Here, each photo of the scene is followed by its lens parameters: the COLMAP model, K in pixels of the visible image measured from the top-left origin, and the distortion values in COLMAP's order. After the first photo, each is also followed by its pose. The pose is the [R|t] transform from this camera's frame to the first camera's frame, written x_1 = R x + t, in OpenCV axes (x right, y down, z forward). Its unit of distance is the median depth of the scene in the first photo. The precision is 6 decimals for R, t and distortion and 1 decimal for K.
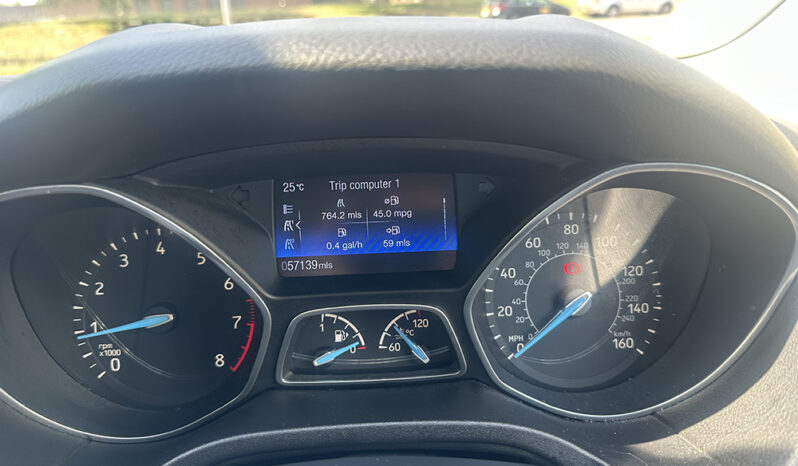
lens RADIAL K [[574.1, 0, 400.1], [0, 574.1, 218.8], [0, 0, 1]] dist [0.039008, -0.056398]
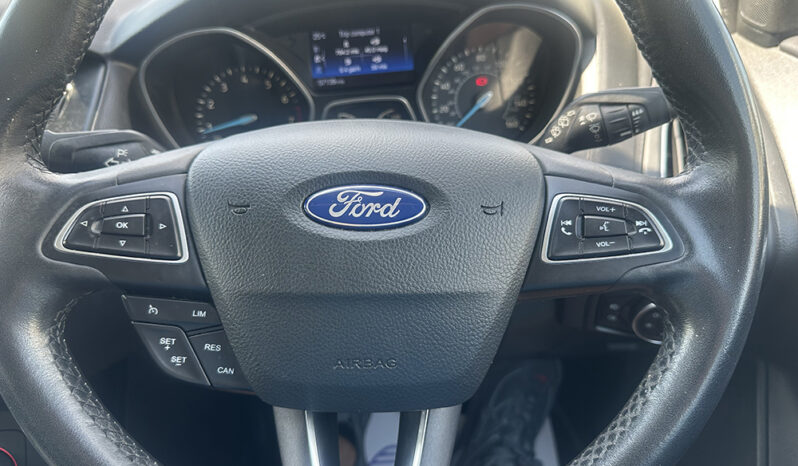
lens RADIAL K [[595.7, 0, 400.1], [0, 595.7, 233.9], [0, 0, 1]] dist [0.060688, -0.009938]
pose [[0.998906, -0.046702, -0.002267, 0.036678], [0.046521, 0.987844, 0.148326, 0.264968], [-0.004687, -0.148269, 0.988936, -0.859627]]
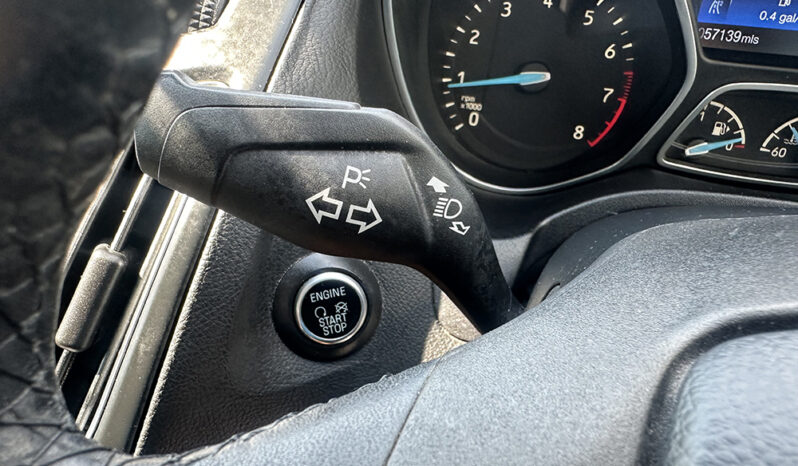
lens RADIAL K [[574.1, 0, 378.2], [0, 574.1, 270.9], [0, 0, 1]] dist [0.039008, -0.056398]
pose [[0.948786, 0.229242, -0.217379, -0.372059], [-0.148179, 0.930618, 0.334653, 0.187704], [0.279013, -0.285303, 0.916926, -0.066310]]
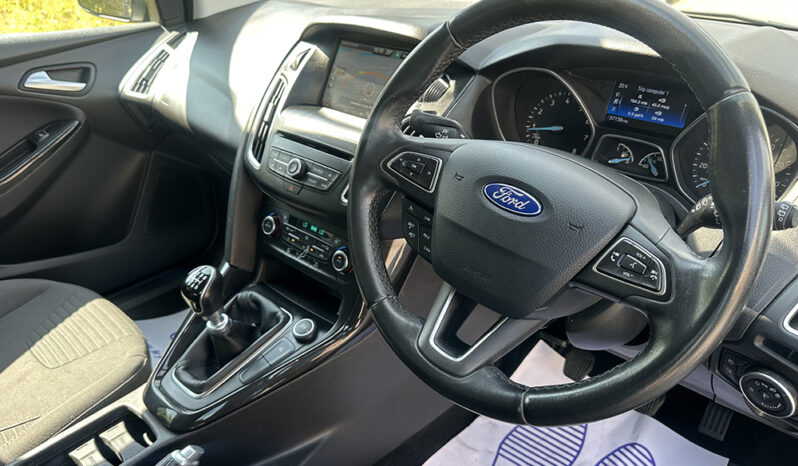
lens RADIAL K [[574.1, 0, 395.4], [0, 574.1, 233.8], [0, 0, 1]] dist [0.039008, -0.056398]
pose [[0.719764, 0.353892, -0.597244, 0.742721], [-0.234922, 0.933718, 0.270152, 0.088392], [0.653262, -0.054140, 0.755194, -1.398266]]
